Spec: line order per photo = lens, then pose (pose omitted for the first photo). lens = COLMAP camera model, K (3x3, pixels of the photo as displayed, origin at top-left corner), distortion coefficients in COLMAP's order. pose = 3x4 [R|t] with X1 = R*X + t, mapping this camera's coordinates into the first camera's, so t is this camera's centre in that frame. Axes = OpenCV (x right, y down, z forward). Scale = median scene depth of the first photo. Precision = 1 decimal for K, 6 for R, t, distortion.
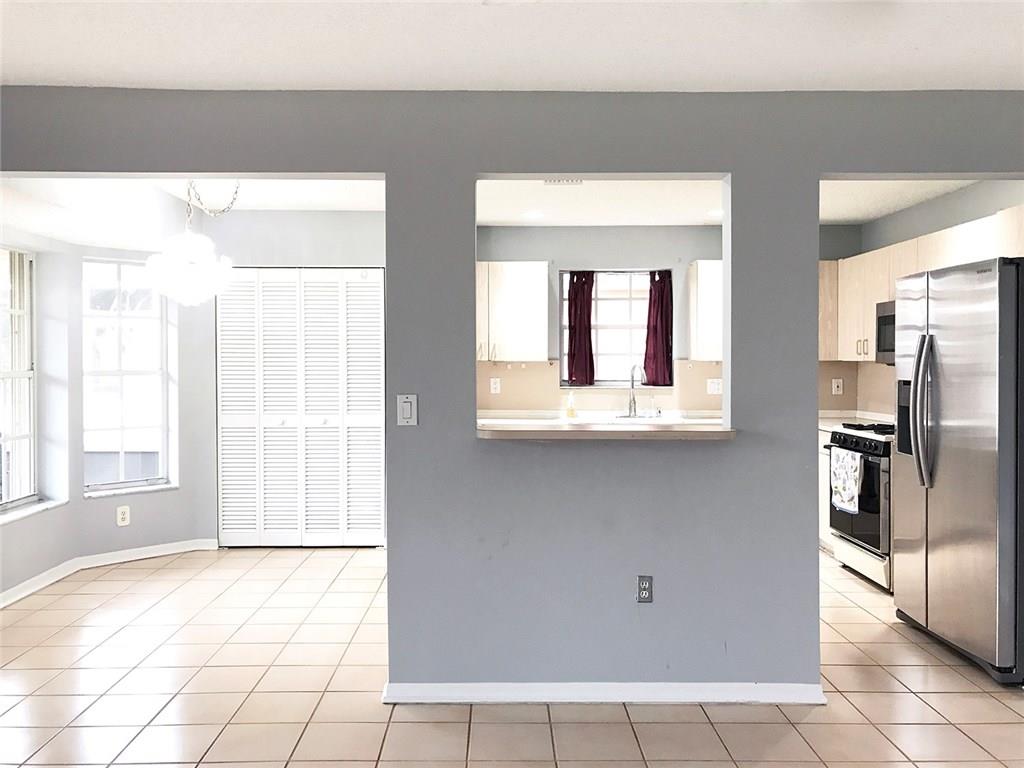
lens RADIAL K [[843.2, 0, 512.0], [0, 843.2, 384.0], [0, 0, 1]] dist [0.205137, 0.000943]
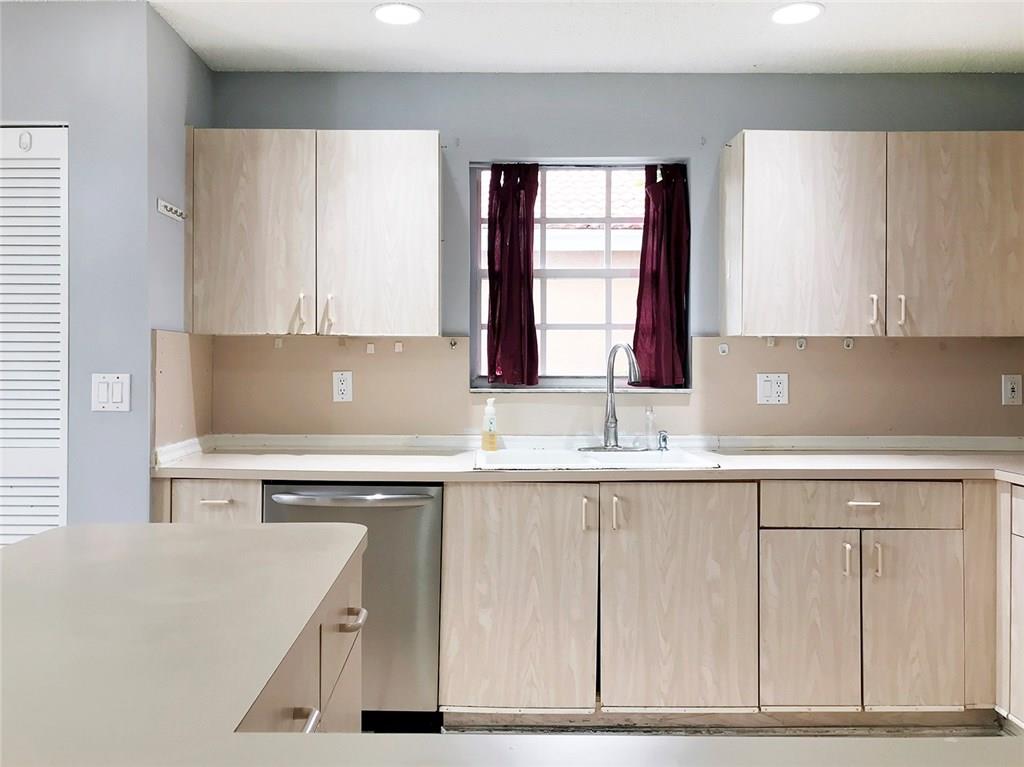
lens RADIAL K [[843.2, 0, 512.0], [0, 843.2, 383.5], [0, 0, 1]] dist [0.205137, 0.000943]
pose [[0.999904, 0.001988, 0.013705, 0.074709], [-0.001940, 0.999992, -0.003459, 0.001807], [-0.013712, 0.003432, 0.999900, 0.485159]]
